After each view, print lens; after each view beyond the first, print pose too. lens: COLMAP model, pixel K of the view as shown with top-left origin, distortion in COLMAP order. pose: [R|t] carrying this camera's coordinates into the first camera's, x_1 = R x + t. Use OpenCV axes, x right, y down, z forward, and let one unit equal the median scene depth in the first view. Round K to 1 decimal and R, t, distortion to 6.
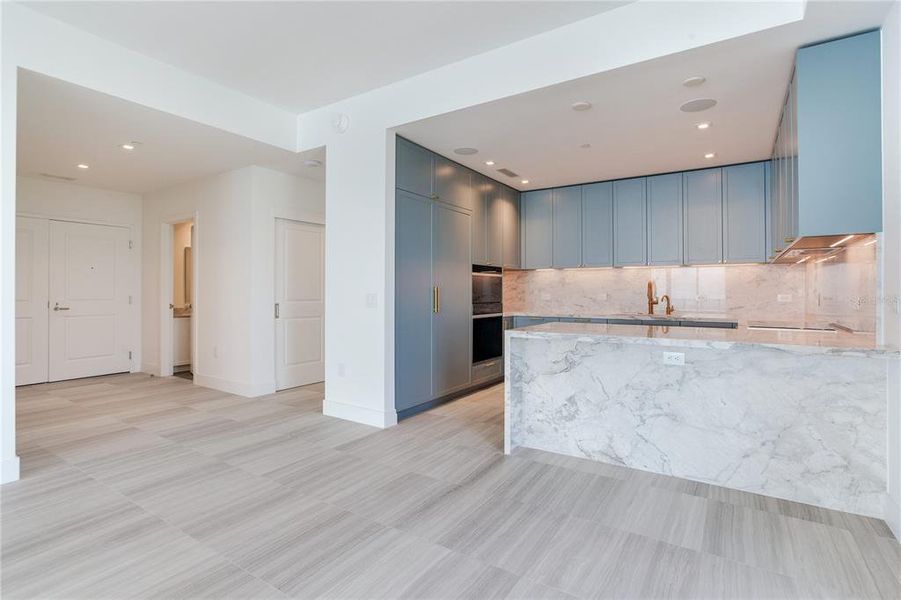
lens RADIAL K [[435.8, 0, 415.6], [0, 435.8, 289.5], [0, 0, 1]] dist [-0.001921, 0.018828]
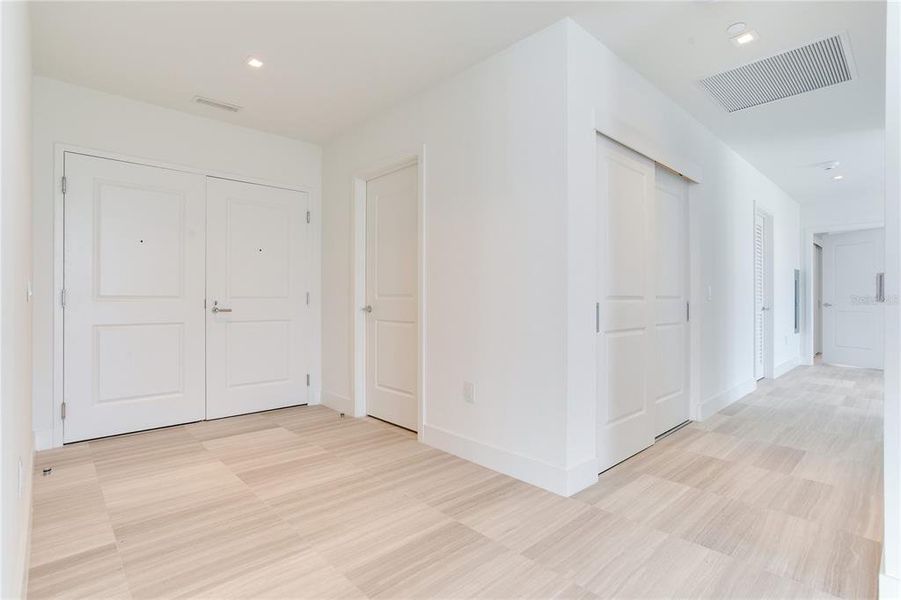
lens RADIAL K [[429.9, 0, 439.8], [0, 429.9, 297.0], [0, 0, 1]] dist [-0.000045, 0.000063]
pose [[0.979672, 0.003793, -0.200571, -0.334400], [-0.002528, 0.999975, 0.006565, 0.017655], [0.200591, -0.005925, 0.979657, 0.406084]]
